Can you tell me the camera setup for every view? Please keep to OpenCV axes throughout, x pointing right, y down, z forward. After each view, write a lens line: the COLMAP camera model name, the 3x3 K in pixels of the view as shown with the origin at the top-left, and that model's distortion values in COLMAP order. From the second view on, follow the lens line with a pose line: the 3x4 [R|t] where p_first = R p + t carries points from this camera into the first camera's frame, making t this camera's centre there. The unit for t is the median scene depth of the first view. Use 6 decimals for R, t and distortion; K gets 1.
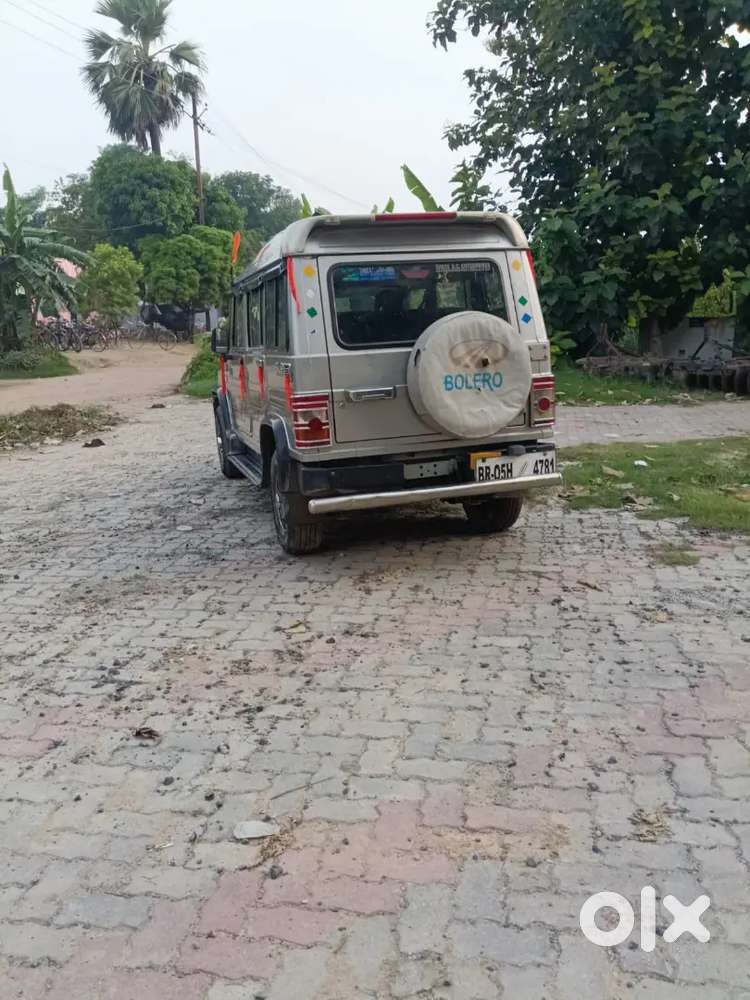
lens RADIAL K [[834.5, 0, 381.0], [0, 834.5, 492.2], [0, 0, 1]] dist [0.112022, -0.220239]
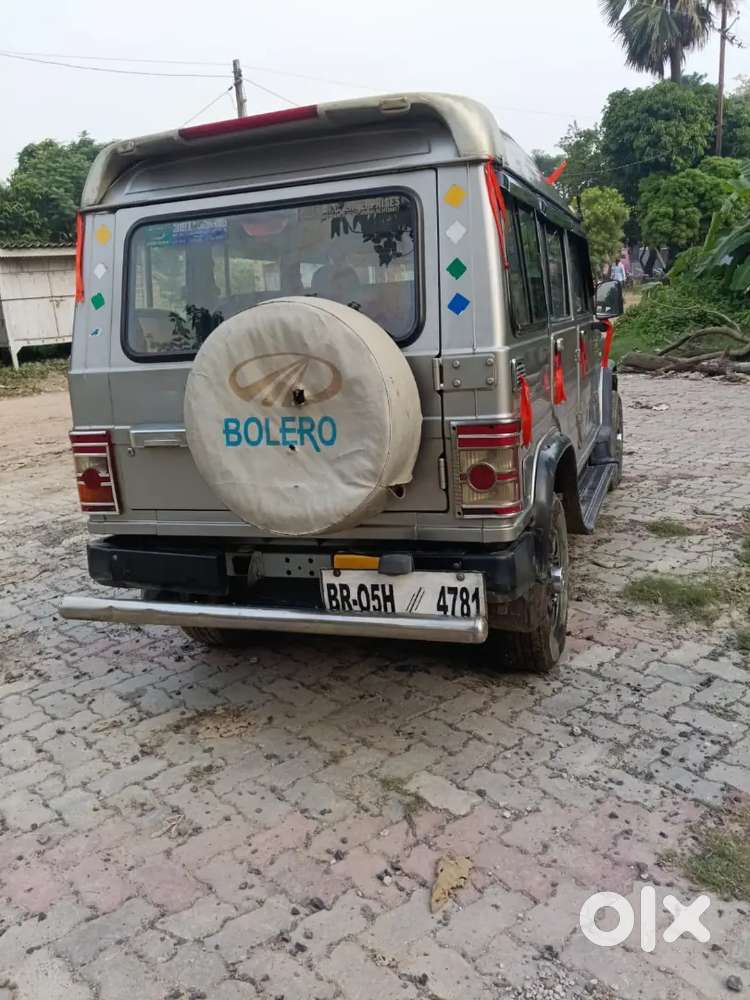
lens RADIAL K [[828.8, 0, 397.1], [0, 828.8, 514.6], [0, 0, 1]] dist [-0.010466, -0.000406]
pose [[0.811895, 0.138999, -0.567015, 0.074514], [-0.085040, 0.989041, 0.120689, -0.023579], [0.577577, -0.049768, 0.814818, 0.096537]]
